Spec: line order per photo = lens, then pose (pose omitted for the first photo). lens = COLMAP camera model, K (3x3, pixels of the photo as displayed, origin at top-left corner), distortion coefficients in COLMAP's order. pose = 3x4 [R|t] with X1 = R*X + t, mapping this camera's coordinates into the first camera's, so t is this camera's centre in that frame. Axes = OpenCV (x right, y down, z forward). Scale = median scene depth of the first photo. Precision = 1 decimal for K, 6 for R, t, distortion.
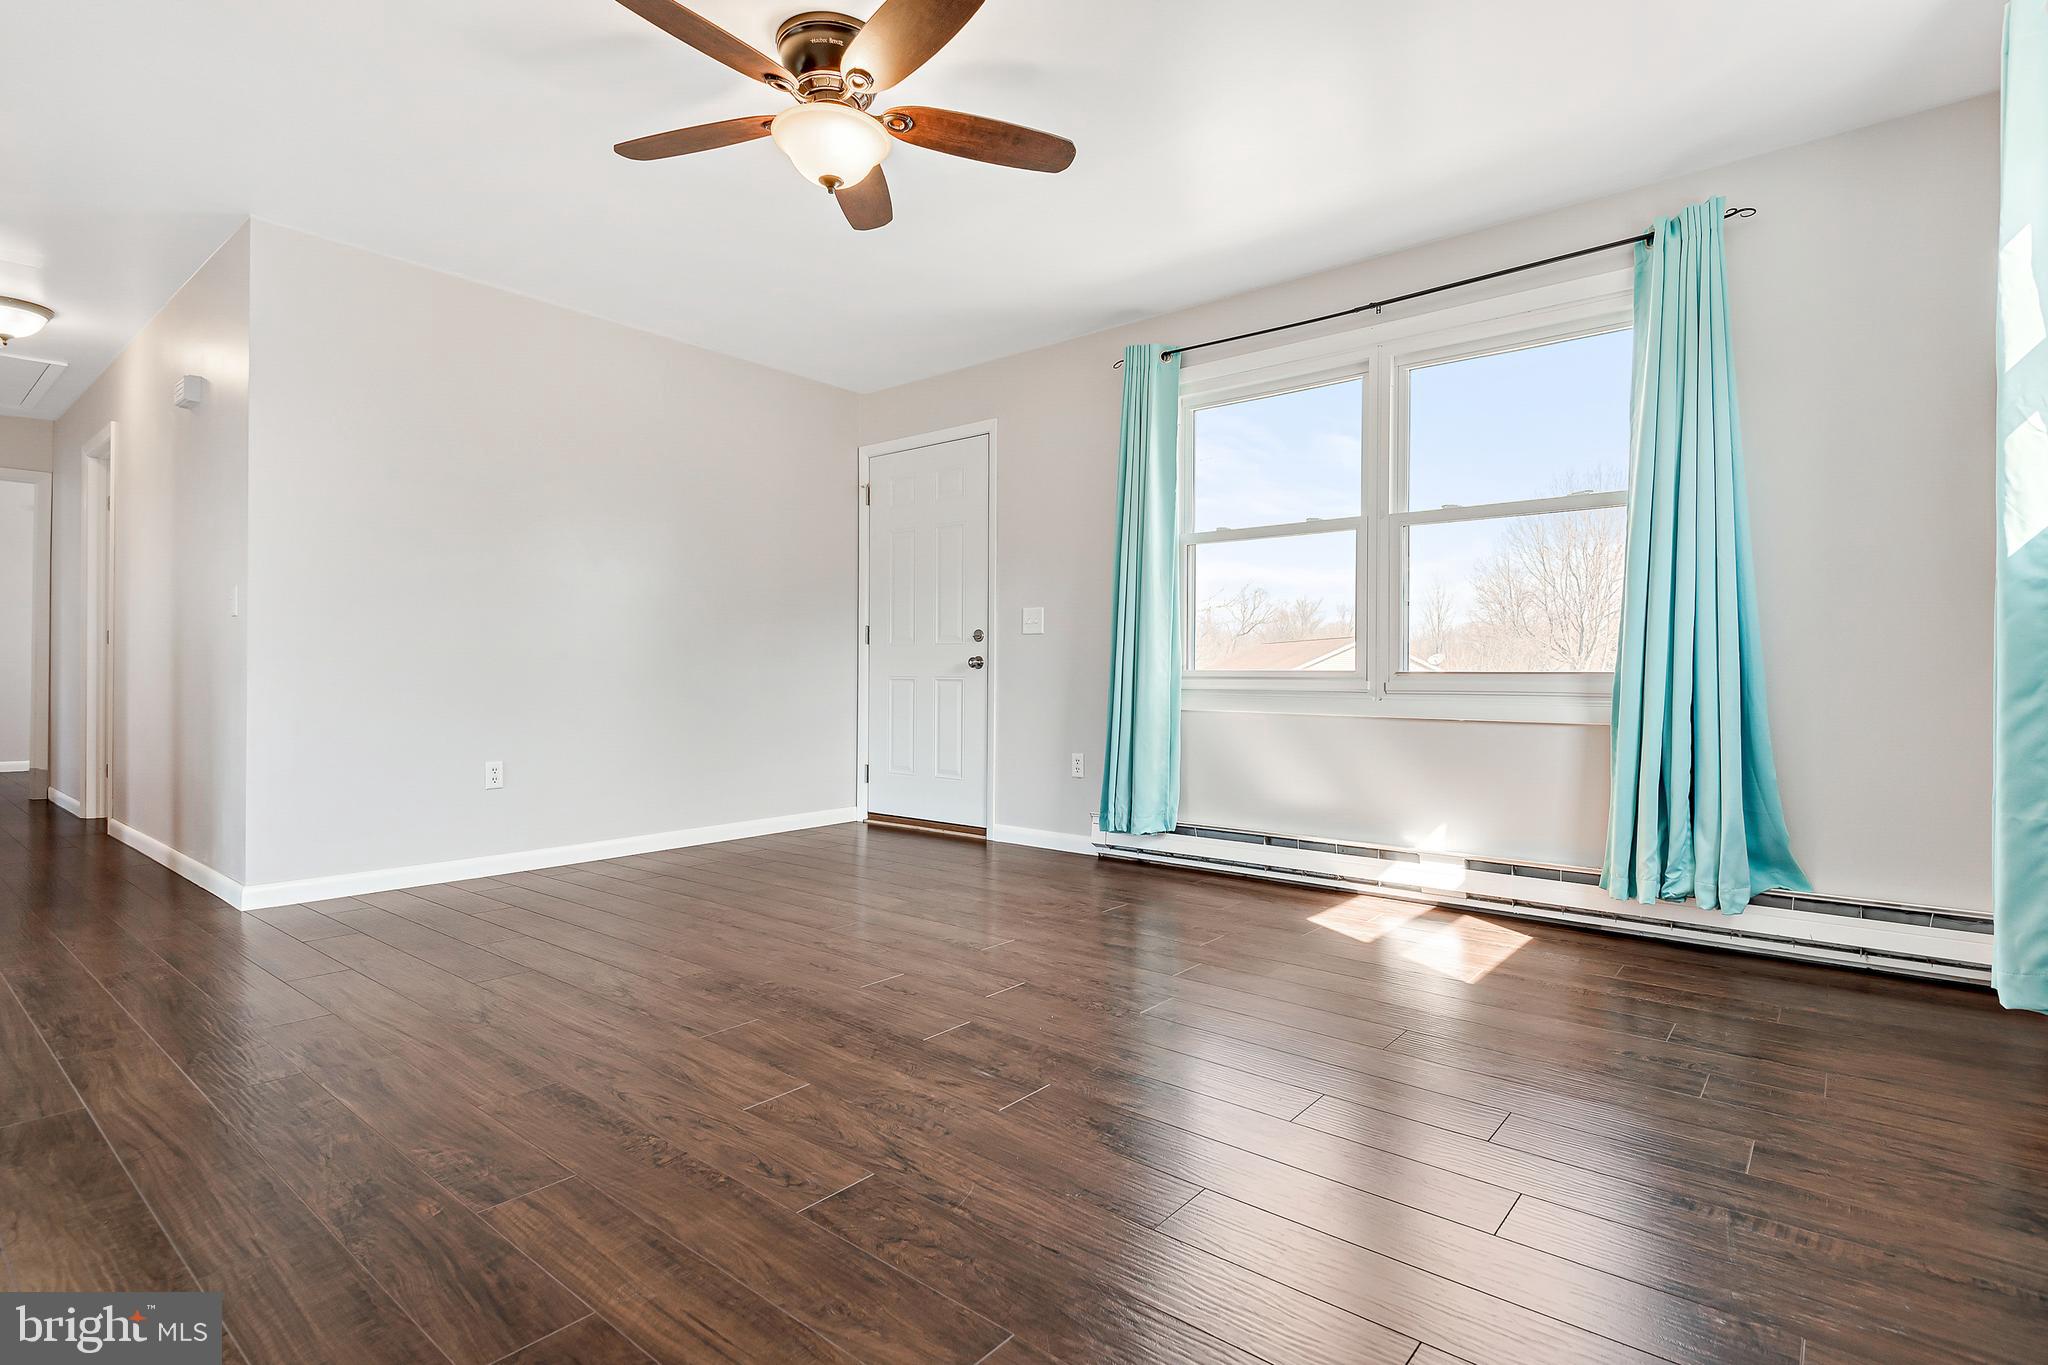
lens RADIAL K [[1005.6, 0, 1024.0], [0, 1005.6, 682.5], [0, 0, 1]] dist [0.001350, 0.000072]
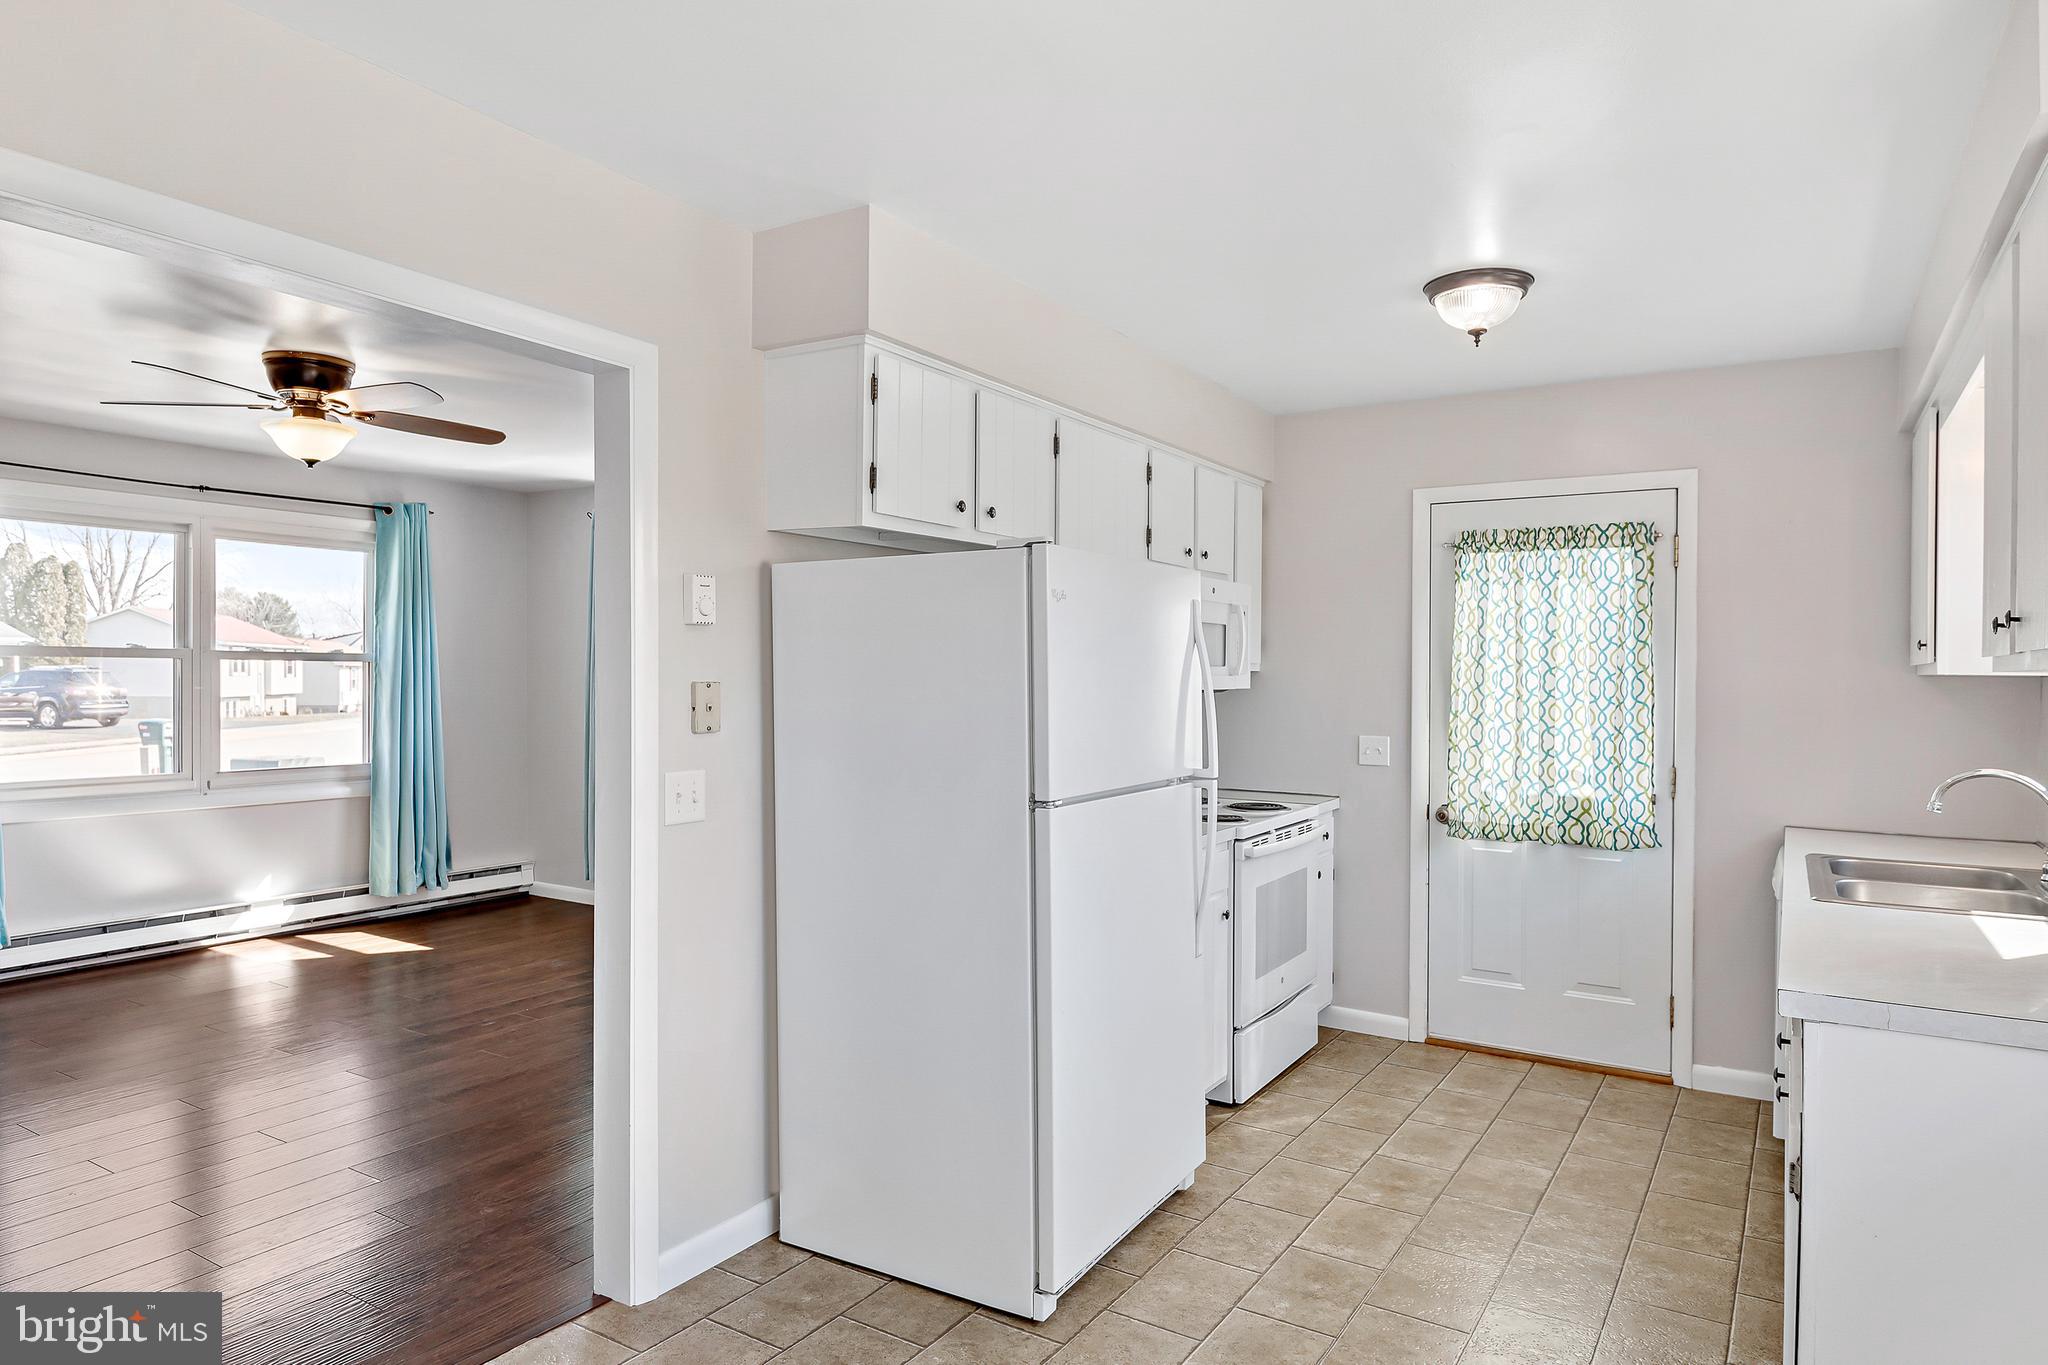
lens RADIAL K [[1304.1, 0, 1012.7], [0, 1304.1, 676.8], [0, 0, 1]] dist [-0.006683, -0.002552]
pose [[-0.148068, -0.016187, 0.988845, -1.439483], [-0.003401, 0.999868, 0.015859, -0.163274], [-0.988971, -0.001015, -0.148103, 0.230442]]
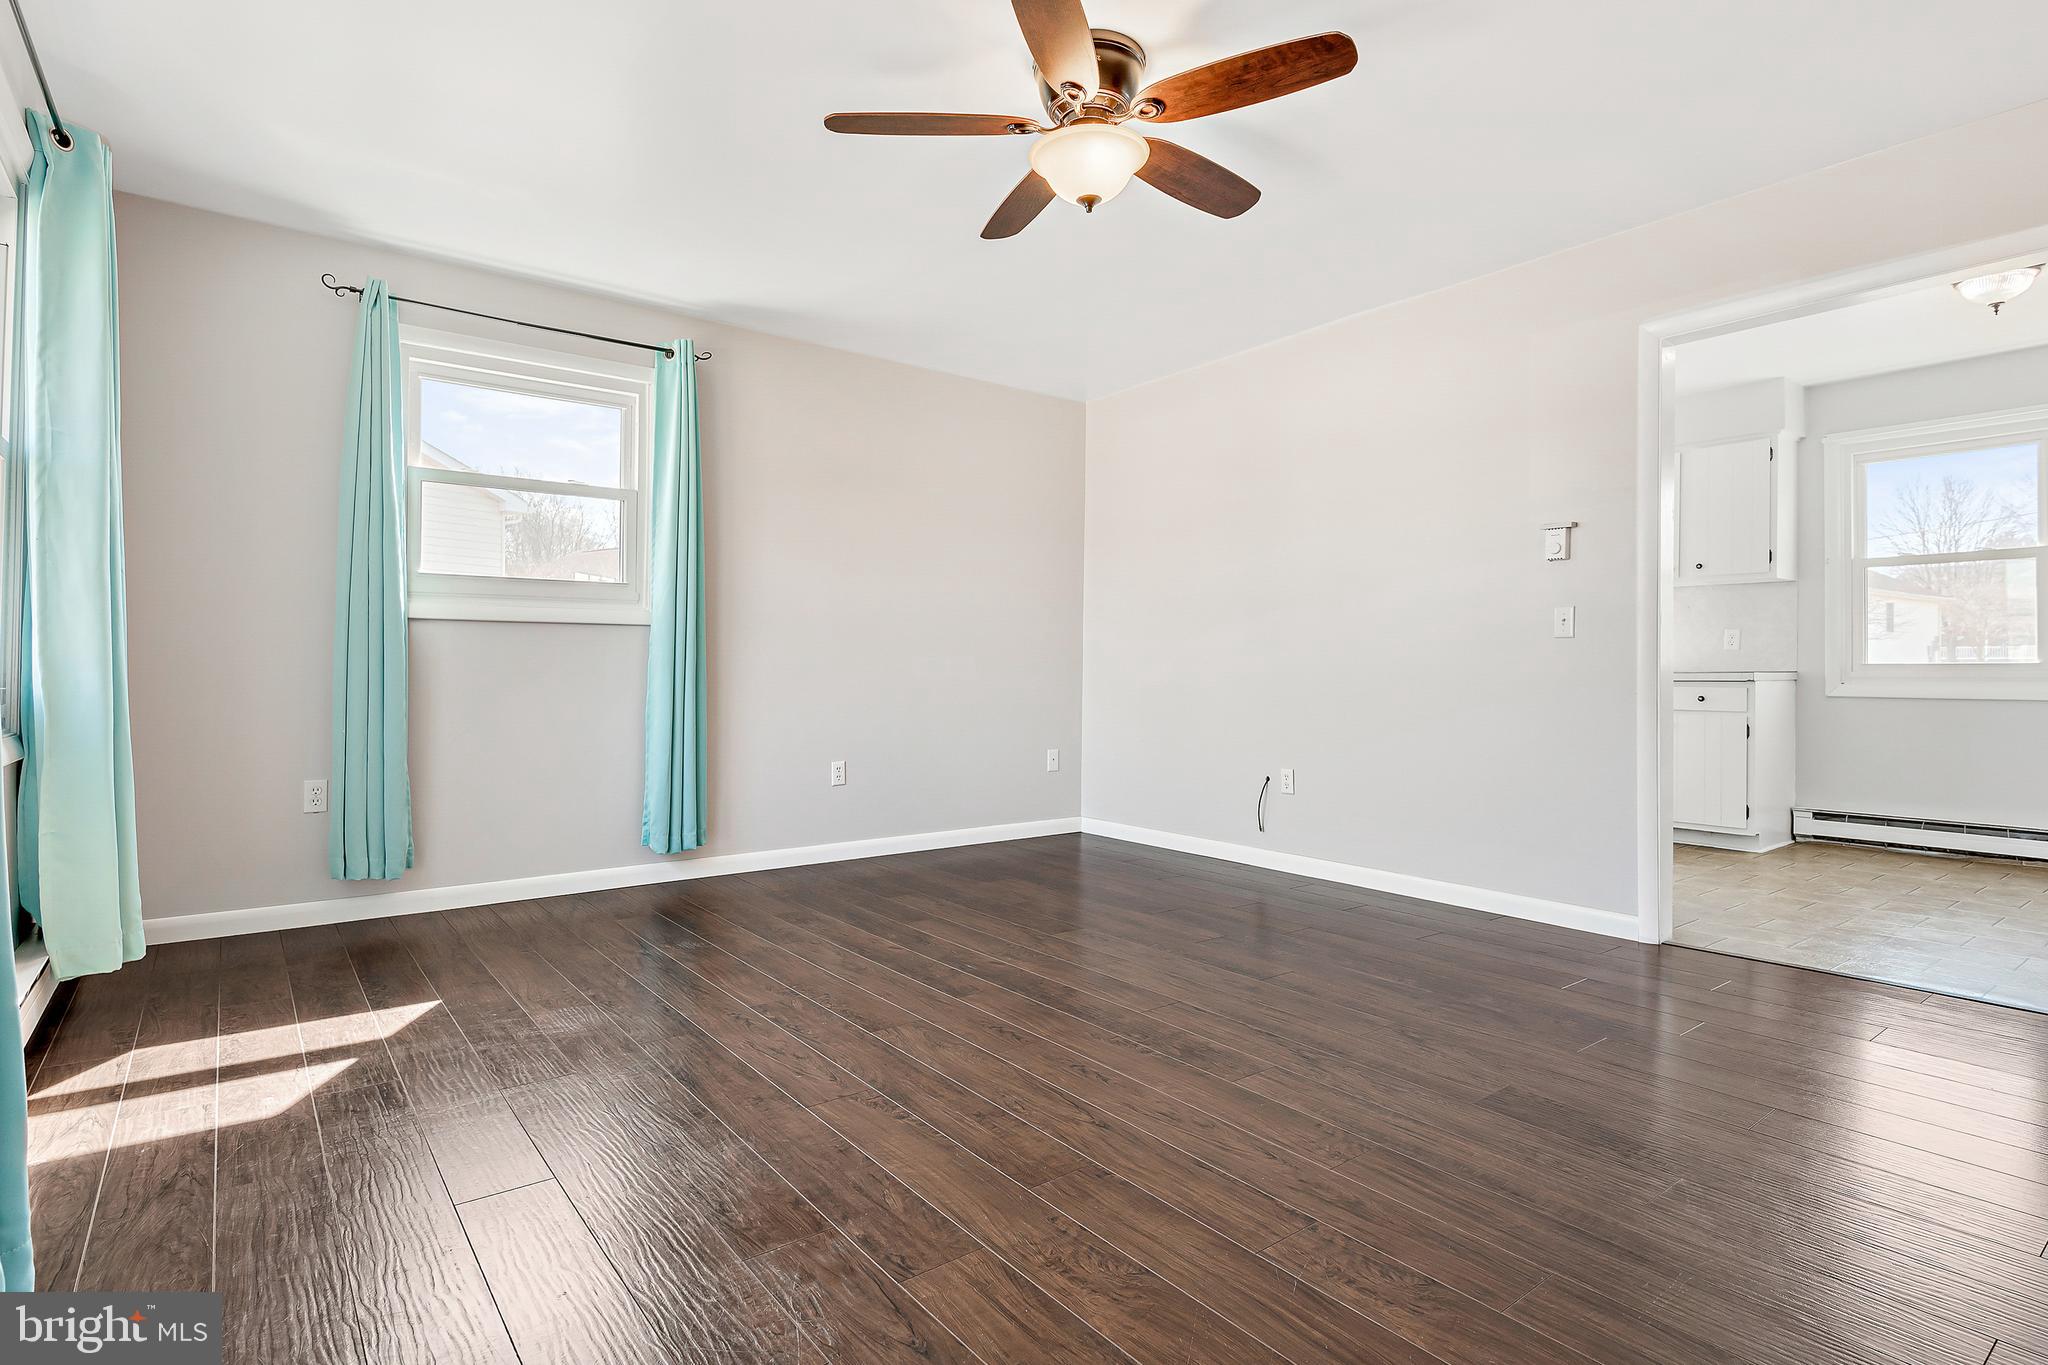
lens RADIAL K [[1054.9, 0, 1013.1], [0, 1054.9, 690.0], [0, 0, 1]] dist [0.038227, -0.034028]
pose [[-0.973500, -0.013581, 0.228282, -0.249717], [-0.012958, 0.999907, 0.004231, -0.012896], [-0.228318, 0.001161, -0.973586, 1.392963]]
